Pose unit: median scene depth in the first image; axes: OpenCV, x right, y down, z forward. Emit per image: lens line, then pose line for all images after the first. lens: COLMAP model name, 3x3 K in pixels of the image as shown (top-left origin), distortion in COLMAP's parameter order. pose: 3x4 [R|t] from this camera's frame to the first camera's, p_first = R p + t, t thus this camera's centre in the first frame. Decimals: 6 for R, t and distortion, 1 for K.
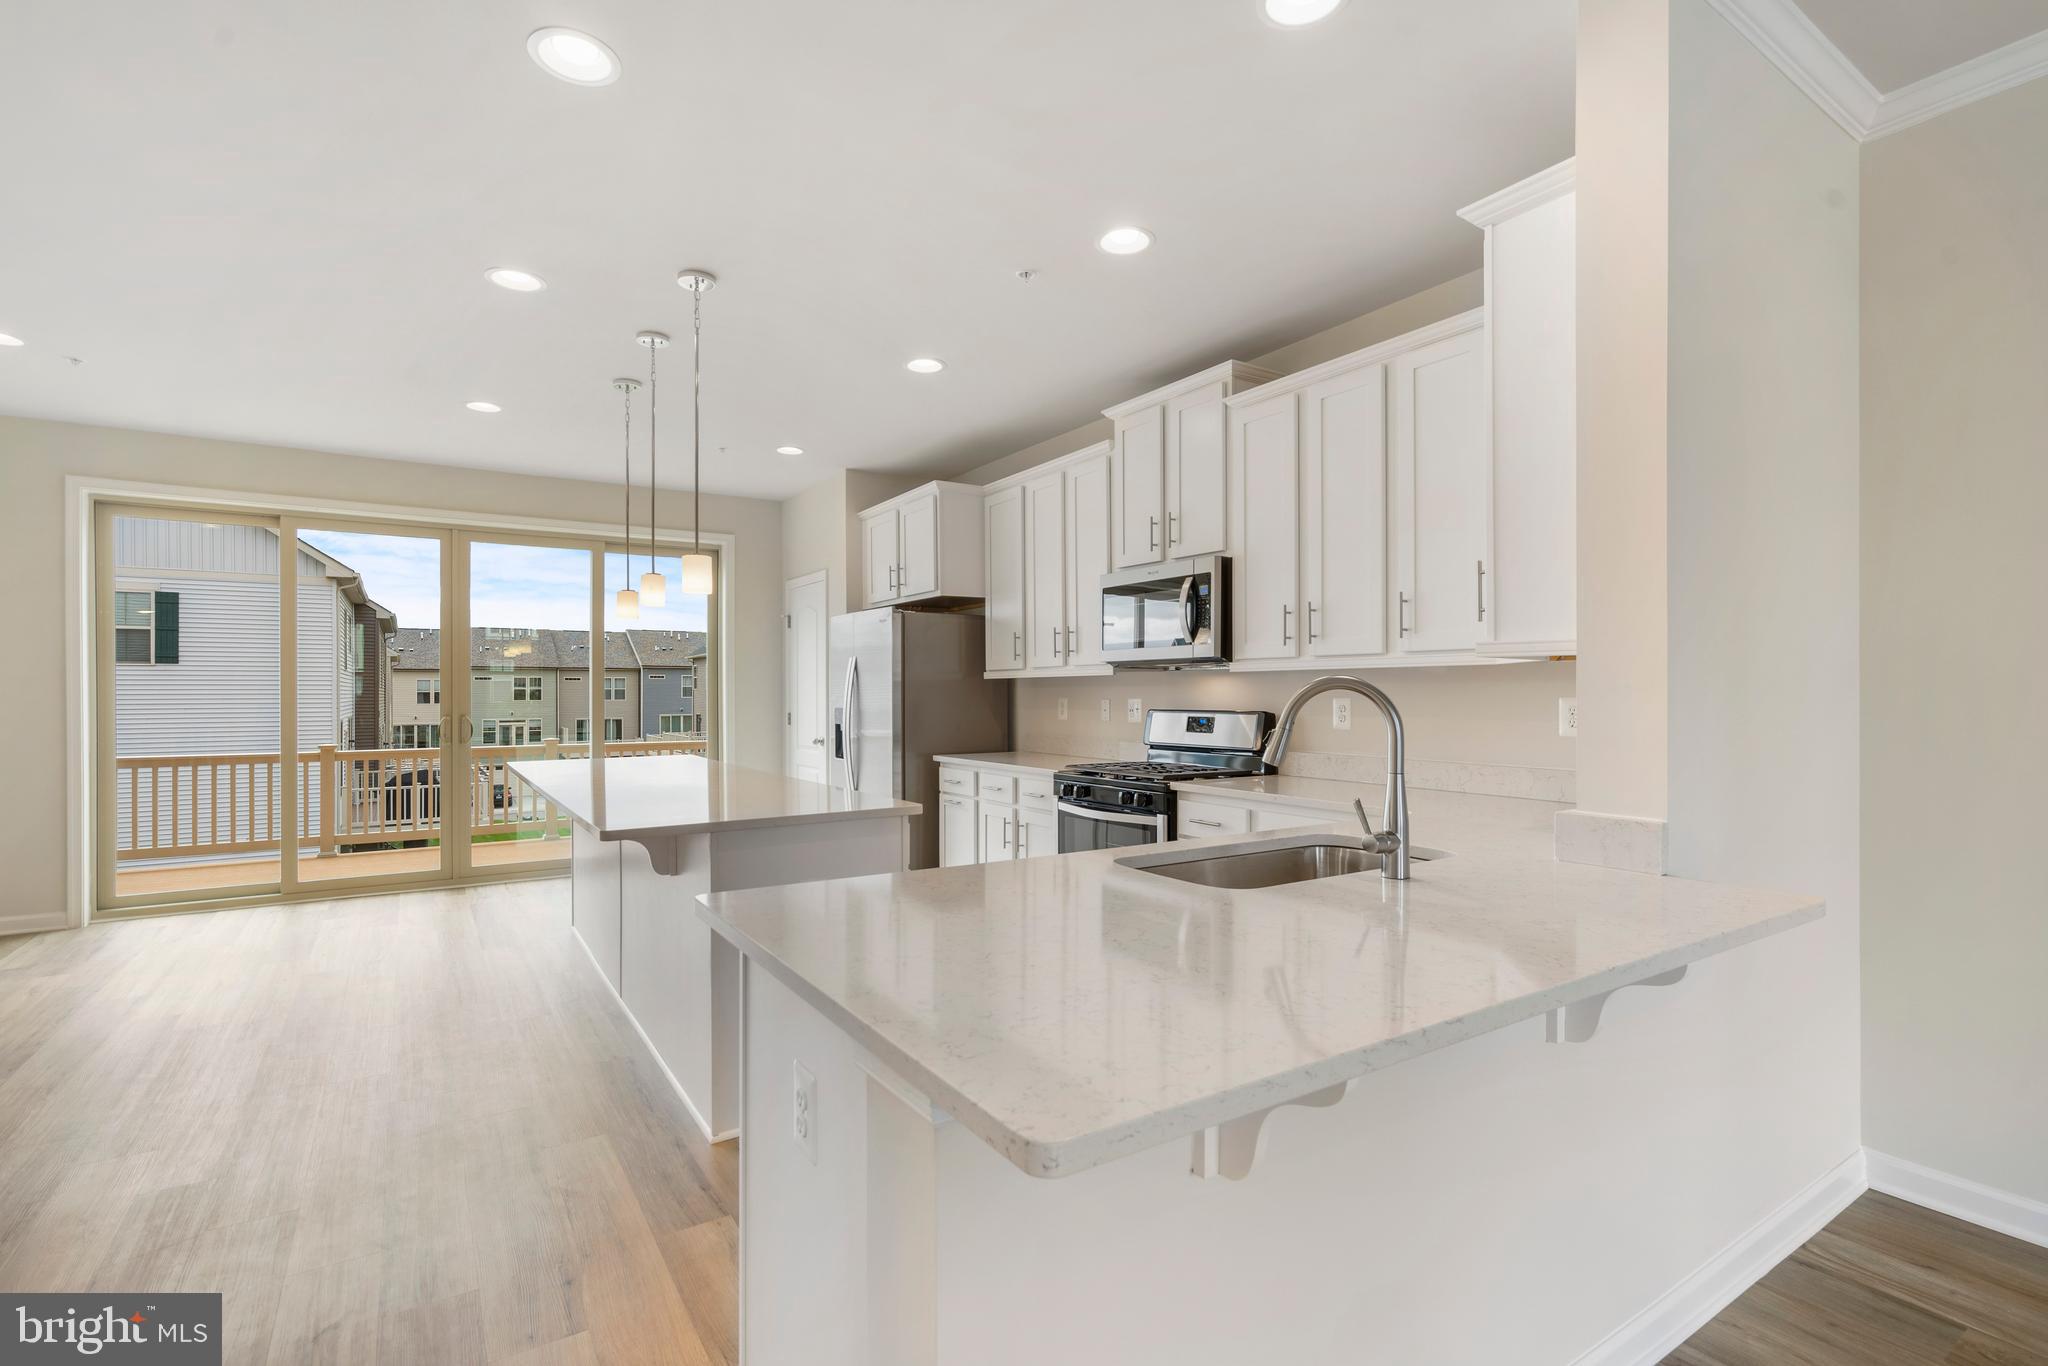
lens RADIAL K [[943.8, 0, 1027.1], [0, 943.8, 695.9], [0, 0, 1]] dist [-0.000052, 0.000329]
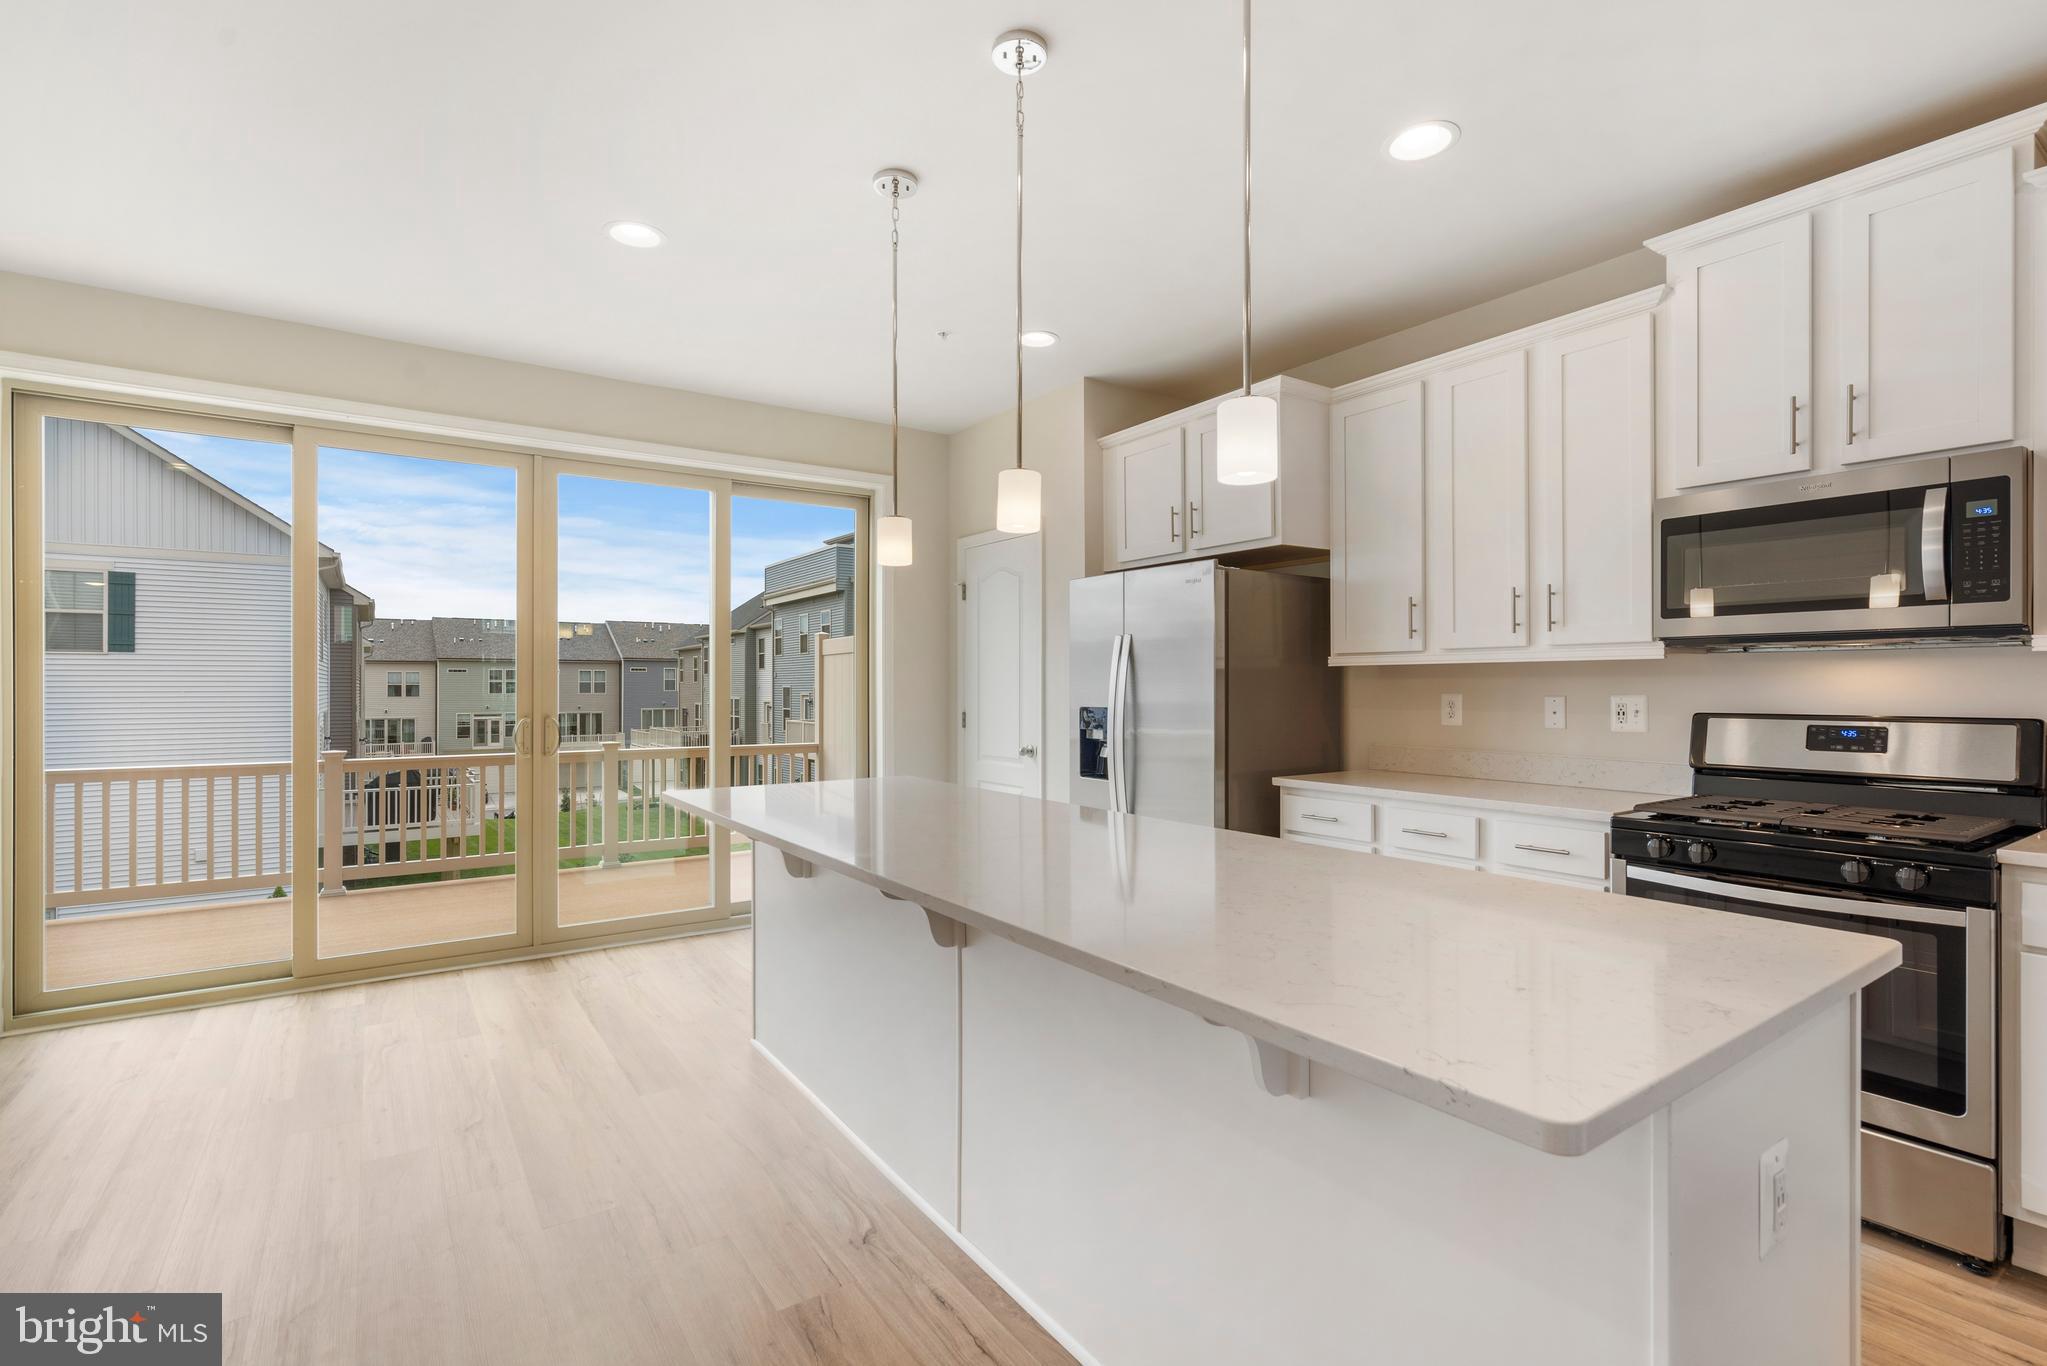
lens RADIAL K [[936.4, 0, 1025.2], [0, 936.4, 689.3], [0, 0, 1]] dist [-0.001700, 0.000047]
pose [[0.999556, 0.002052, 0.029720, -0.083081], [-0.002029, 0.999998, -0.000793, 0.000004], [-0.029722, 0.000732, 0.999558, 0.090595]]
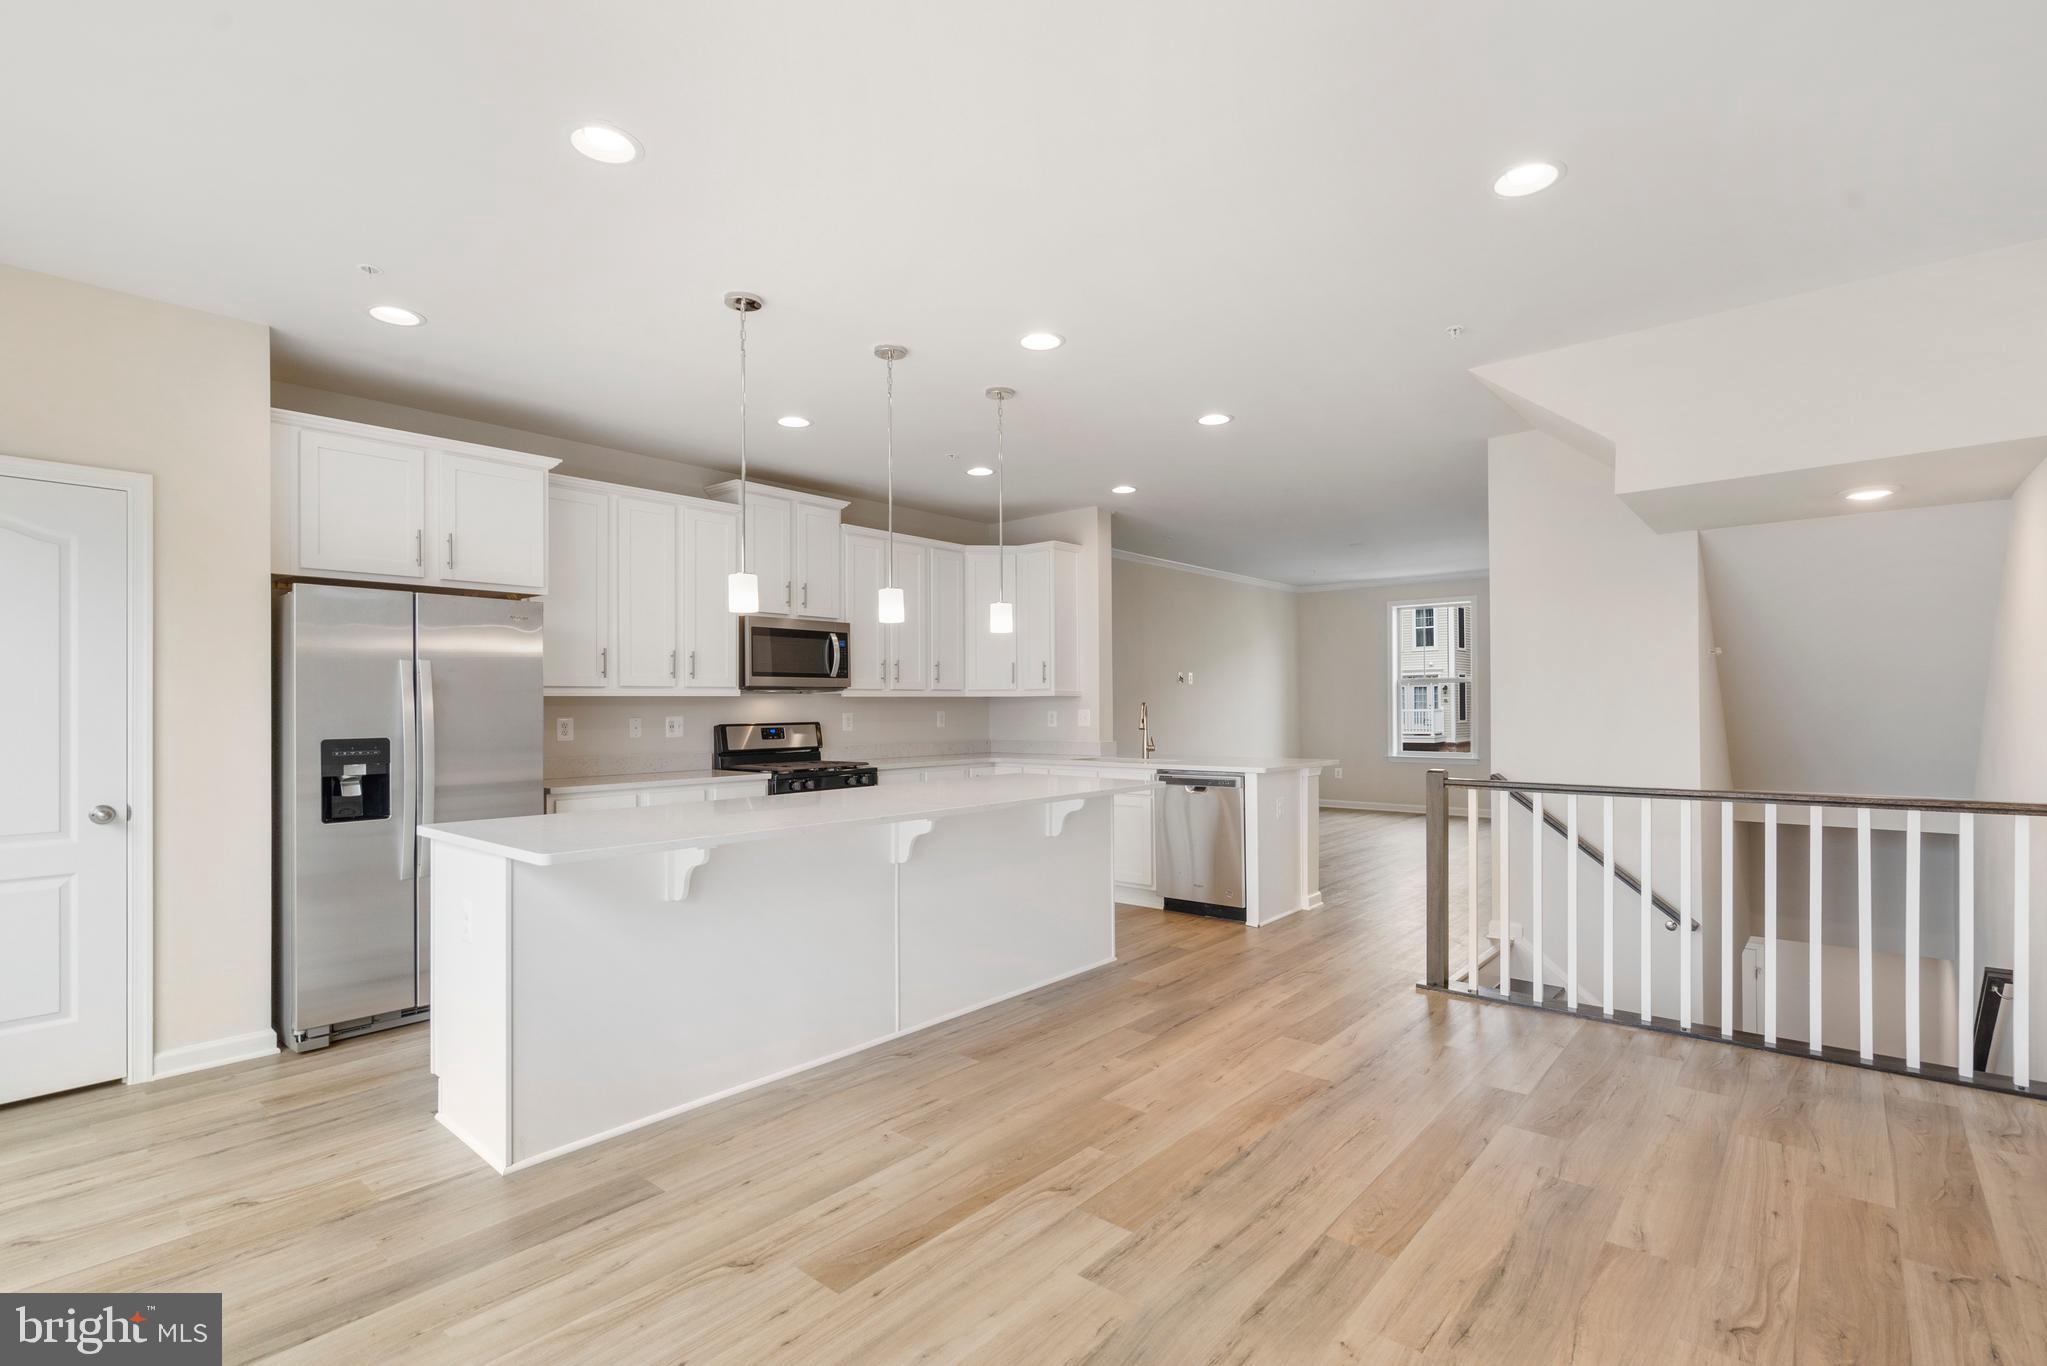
lens RADIAL K [[943.3, 0, 1026.6], [0, 943.3, 695.9], [0, 0, 1]] dist [-0.000052, 0.000329]
pose [[-0.281696, 0.015666, 0.959376, -0.281330], [0.011575, 0.999849, -0.012929, -0.000501], [-0.959434, 0.007463, -0.281835, 0.232594]]
